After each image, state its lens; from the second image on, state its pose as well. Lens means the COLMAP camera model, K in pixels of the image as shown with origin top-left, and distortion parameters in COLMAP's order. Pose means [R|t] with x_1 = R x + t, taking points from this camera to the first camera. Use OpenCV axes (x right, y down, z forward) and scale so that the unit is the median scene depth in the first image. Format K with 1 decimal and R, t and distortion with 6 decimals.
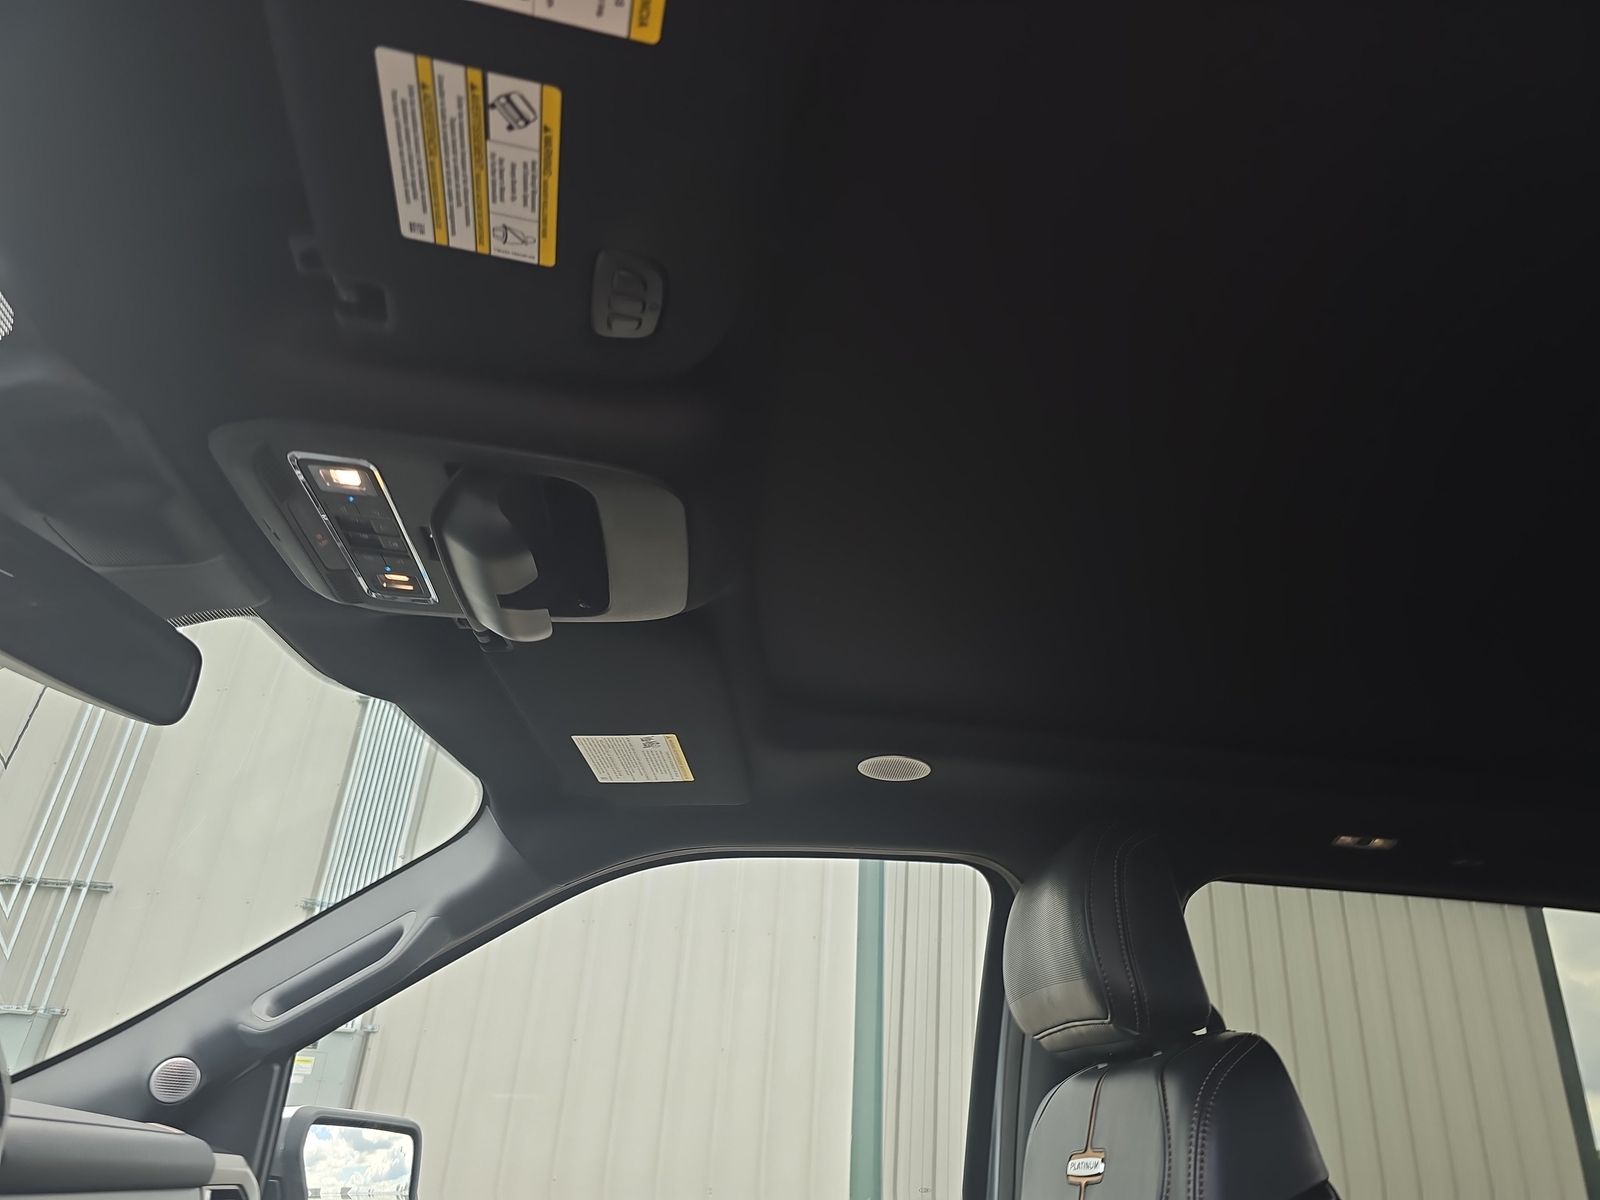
lens RADIAL K [[1095.5, 0, 799.6], [0, 1095.5, 608.6], [0, 0, 1]] dist [0.034652, -0.034483]
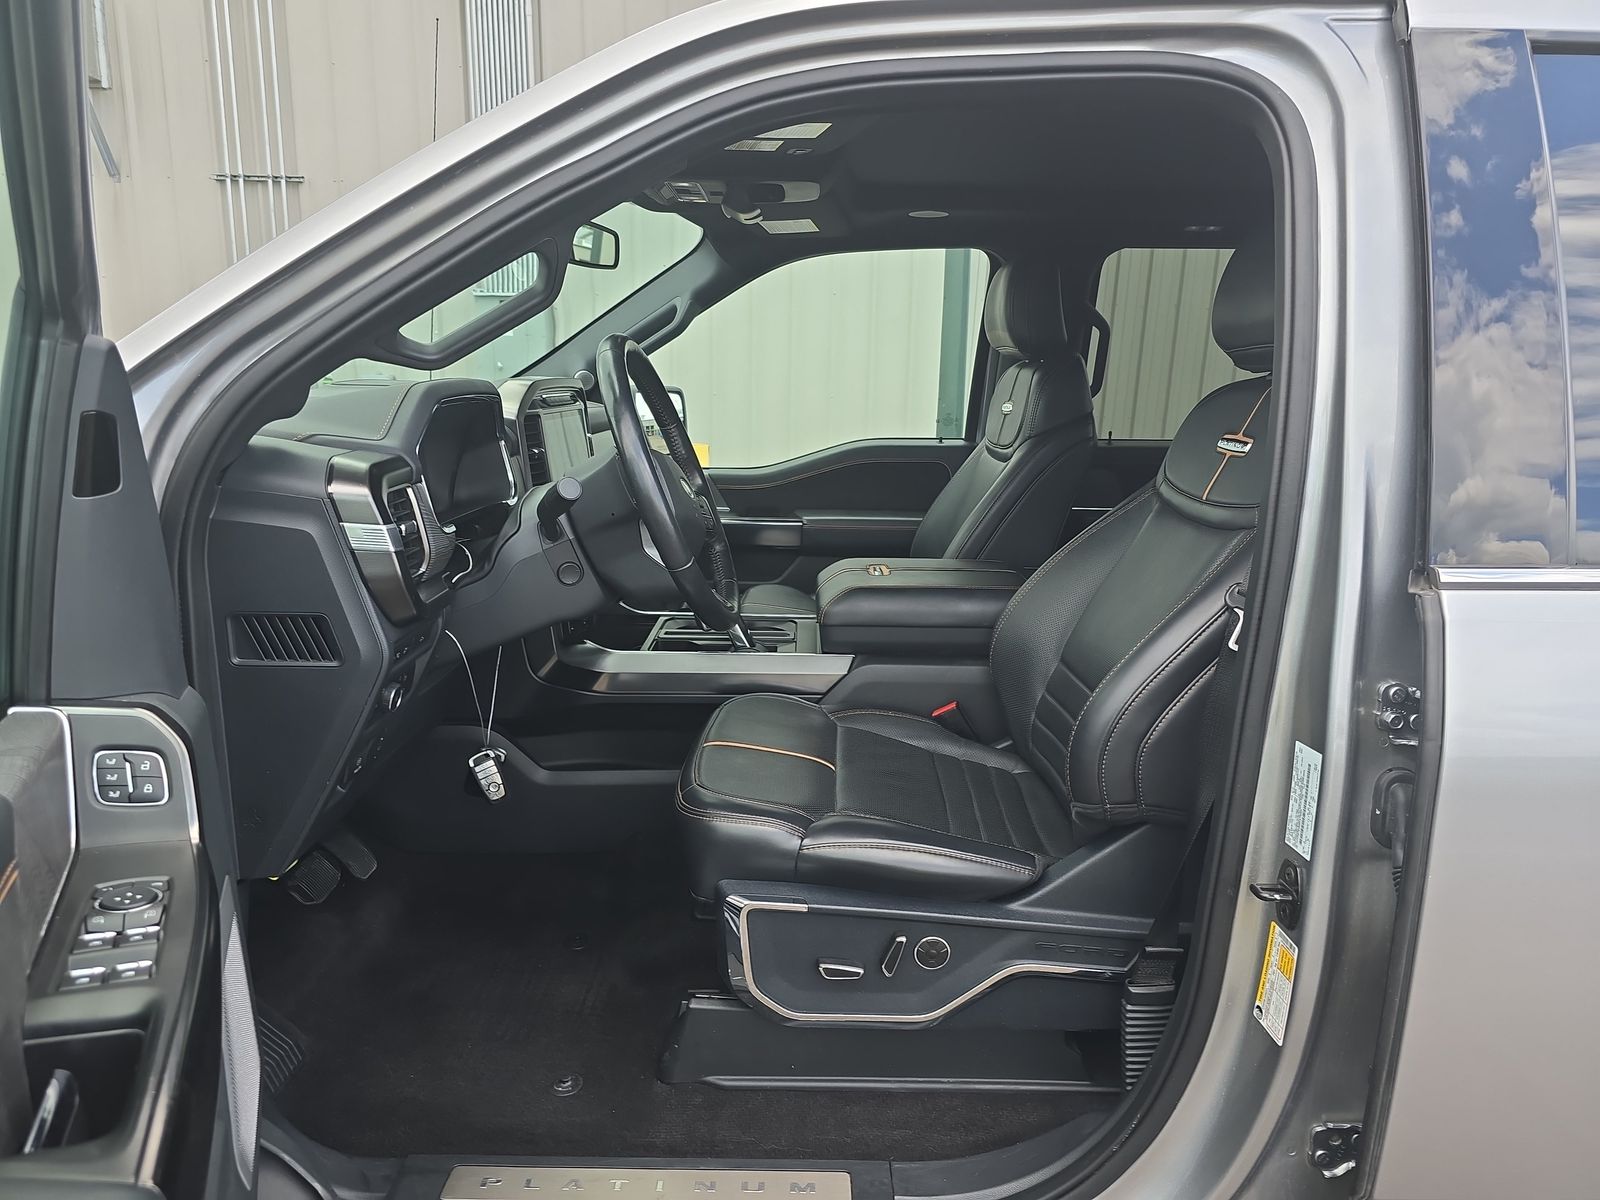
lens RADIAL K [[1095.5, 0, 798.4], [0, 1095.5, 602.9], [0, 0, 1]] dist [0.034652, -0.034483]
pose [[0.990887, -0.017990, -0.133490, 0.090781], [0.097150, 0.781920, 0.615763, -0.434442], [0.093301, -0.623120, 0.776542, -0.740840]]
